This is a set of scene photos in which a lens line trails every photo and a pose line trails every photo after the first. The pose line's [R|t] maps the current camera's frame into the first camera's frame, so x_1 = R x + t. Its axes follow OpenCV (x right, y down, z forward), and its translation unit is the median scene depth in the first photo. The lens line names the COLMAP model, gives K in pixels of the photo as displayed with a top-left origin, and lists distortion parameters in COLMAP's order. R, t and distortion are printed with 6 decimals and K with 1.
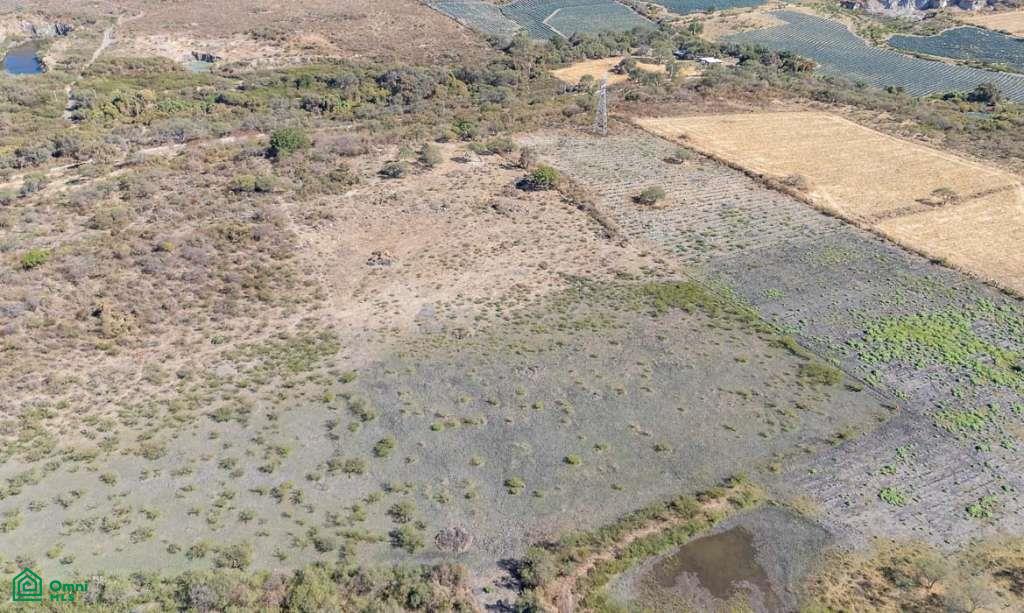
lens RADIAL K [[795.3, 0, 511.3], [0, 795.3, 303.4], [0, 0, 1]] dist [0.107940, -0.165975]
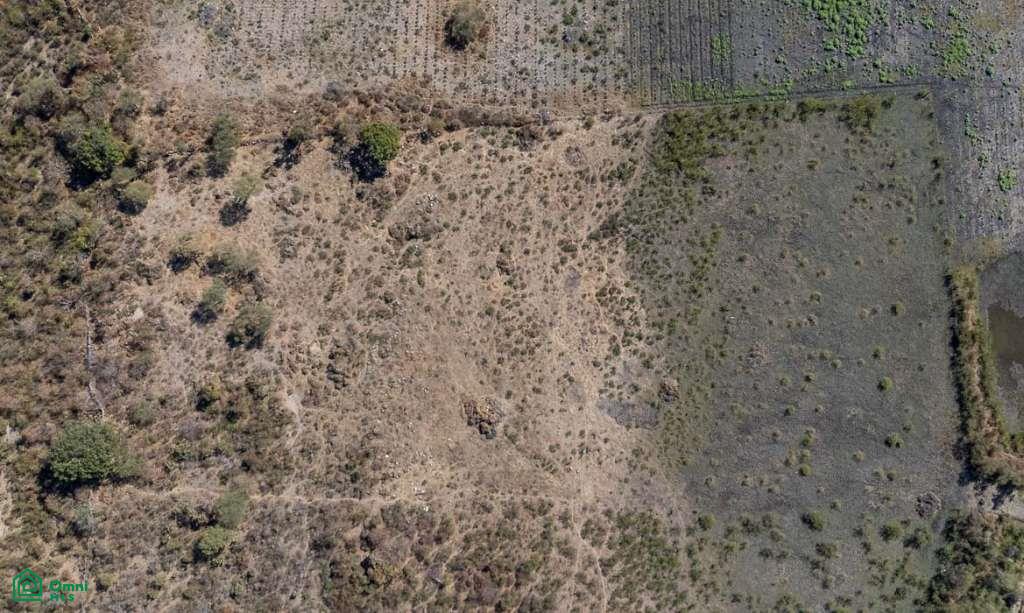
lens RADIAL K [[795.3, 0, 511.3], [0, 795.3, 303.4], [0, 0, 1]] dist [0.107940, -0.165975]
pose [[0.430530, -0.900494, 0.061272, -0.097376], [0.423987, 0.261706, 0.867032, -0.837338], [-0.796793, -0.347305, 0.494470, 0.636004]]
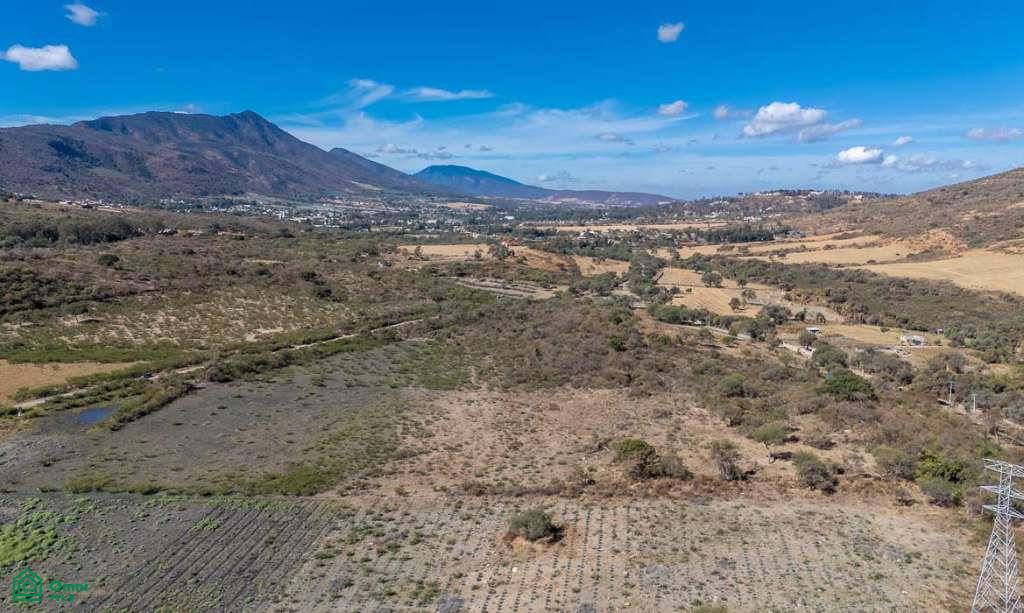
lens RADIAL K [[795.3, 0, 511.3], [0, 795.3, 303.4], [0, 0, 1]] dist [0.107940, -0.165975]
pose [[-0.525007, 0.076150, -0.847684, 0.776232], [-0.442386, 0.826456, 0.348232, -0.541427], [0.727092, 0.557828, -0.400207, 1.375482]]
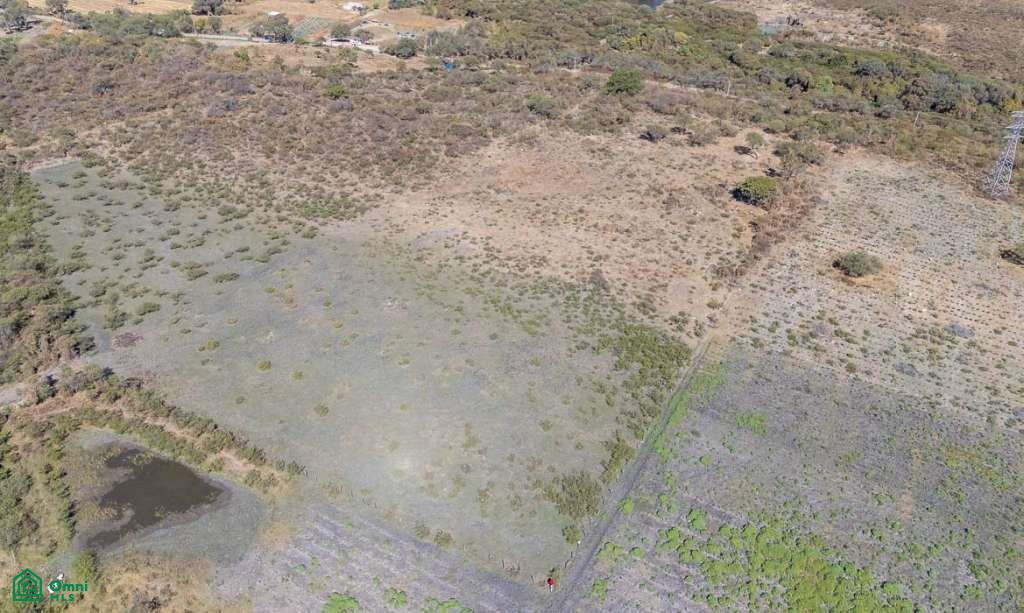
lens RADIAL K [[795.3, 0, 511.3], [0, 795.3, 303.4], [0, 0, 1]] dist [0.107940, -0.165975]
pose [[0.524400, 0.439052, -0.729547, 0.666560], [-0.430855, 0.875844, 0.217396, -0.156901], [0.734417, 0.200326, 0.648460, 0.404730]]
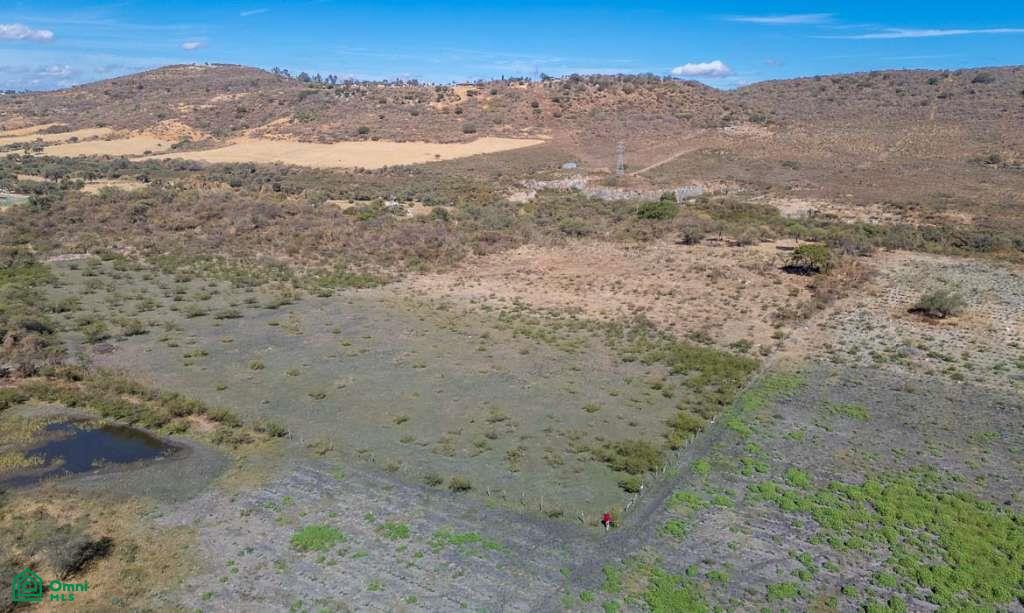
lens RADIAL K [[795.3, 0, 511.3], [0, 795.3, 303.4], [0, 0, 1]] dist [0.107940, -0.165975]
pose [[0.497780, 0.174799, -0.849506, 0.660050], [-0.430039, 0.900341, -0.066729, 0.056111], [0.753181, 0.398537, 0.523342, 0.525334]]
